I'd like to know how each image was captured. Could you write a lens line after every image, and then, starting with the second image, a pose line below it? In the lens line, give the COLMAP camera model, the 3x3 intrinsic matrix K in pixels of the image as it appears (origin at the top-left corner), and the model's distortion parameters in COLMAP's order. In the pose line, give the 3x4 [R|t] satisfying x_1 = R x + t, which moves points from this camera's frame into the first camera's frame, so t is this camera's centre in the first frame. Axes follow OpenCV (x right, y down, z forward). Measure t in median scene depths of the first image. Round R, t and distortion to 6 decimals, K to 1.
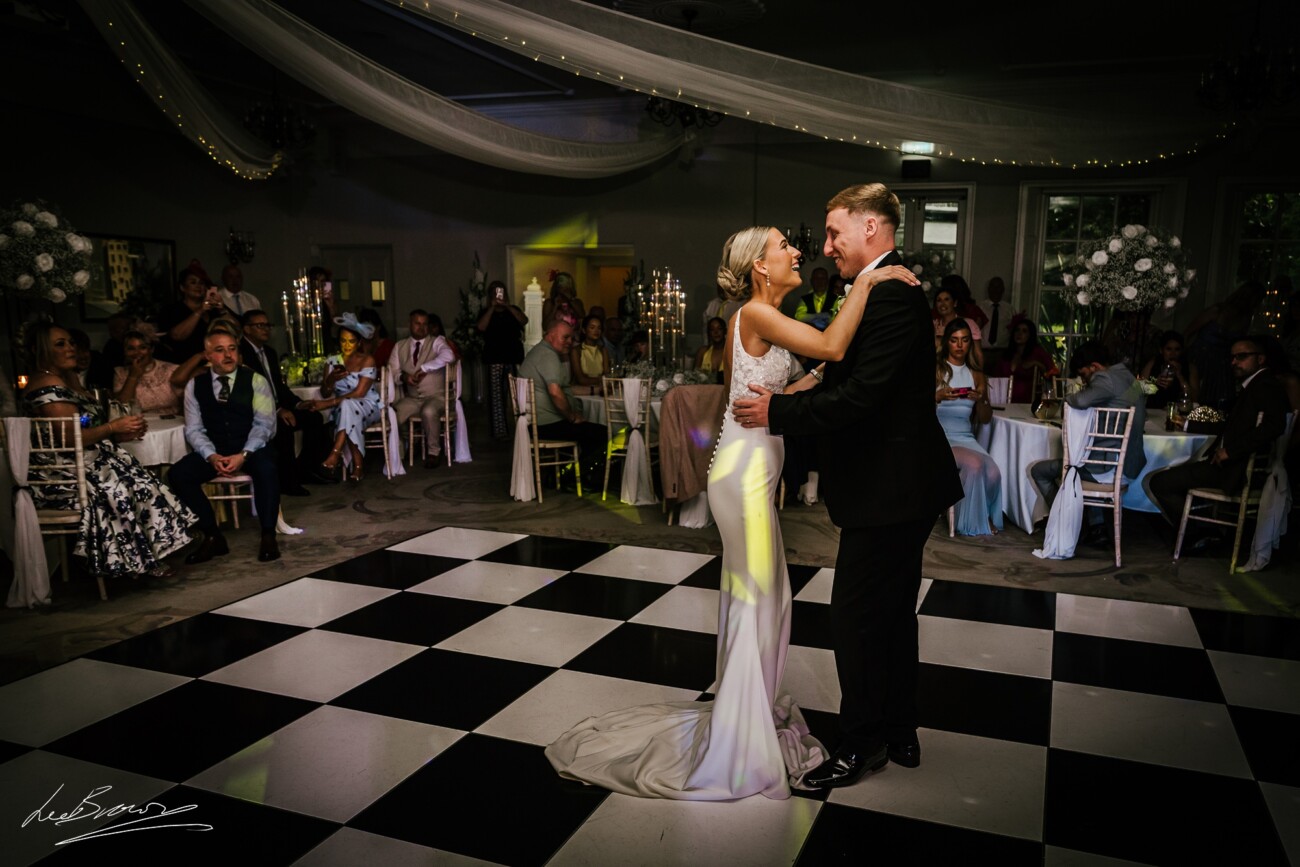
lens RADIAL K [[973.2, 0, 718.7], [0, 973.2, 476.3], [0, 0, 1]] dist [-0.004228, -0.001042]
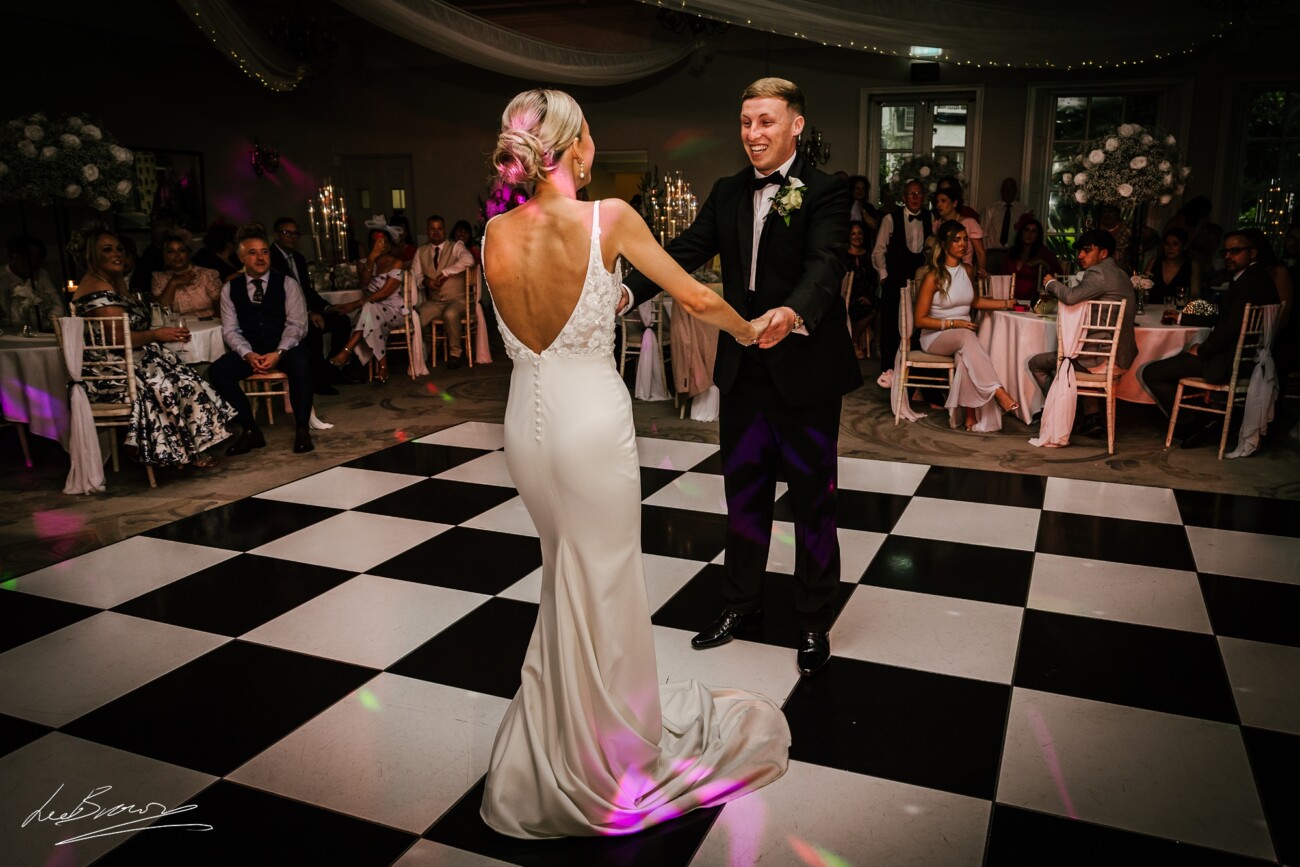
lens RADIAL K [[977.6, 0, 716.4], [0, 977.6, 402.4], [0, 0, 1]] dist [-0.002597, -0.002457]
pose [[0.999722, -0.006757, -0.022603, 0.011470], [0.007158, 0.999818, 0.017686, 0.015164], [0.022480, -0.017843, 0.999588, -0.050775]]
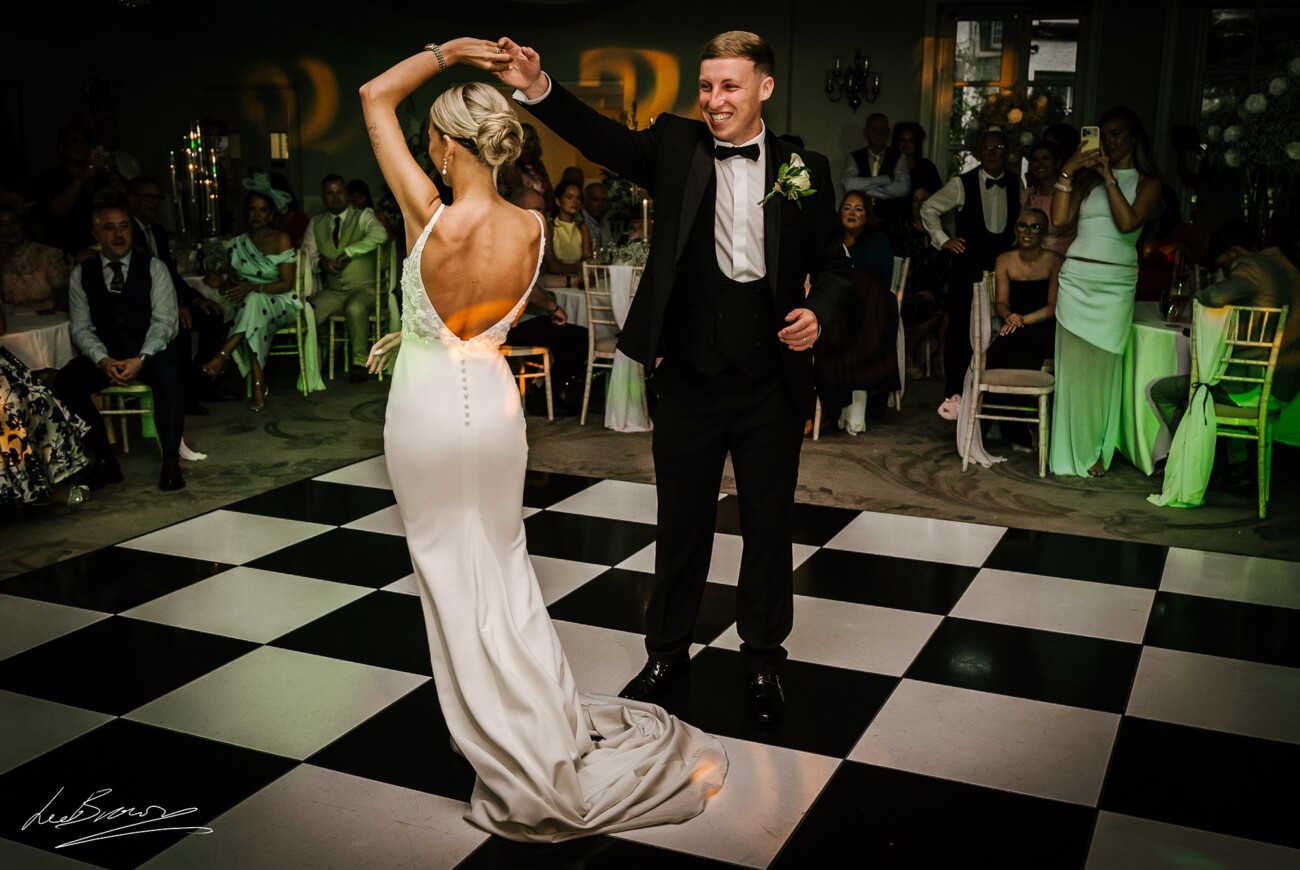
lens RADIAL K [[1412.2, 0, 608.4], [0, 1412.2, 451.8], [0, 0, 1]] dist [-0.005790, -0.002159]
pose [[0.995608, 0.014902, -0.092423, 0.006166], [-0.012070, 0.999443, 0.031126, 0.012699], [0.092835, -0.029873, 0.995233, -0.123452]]
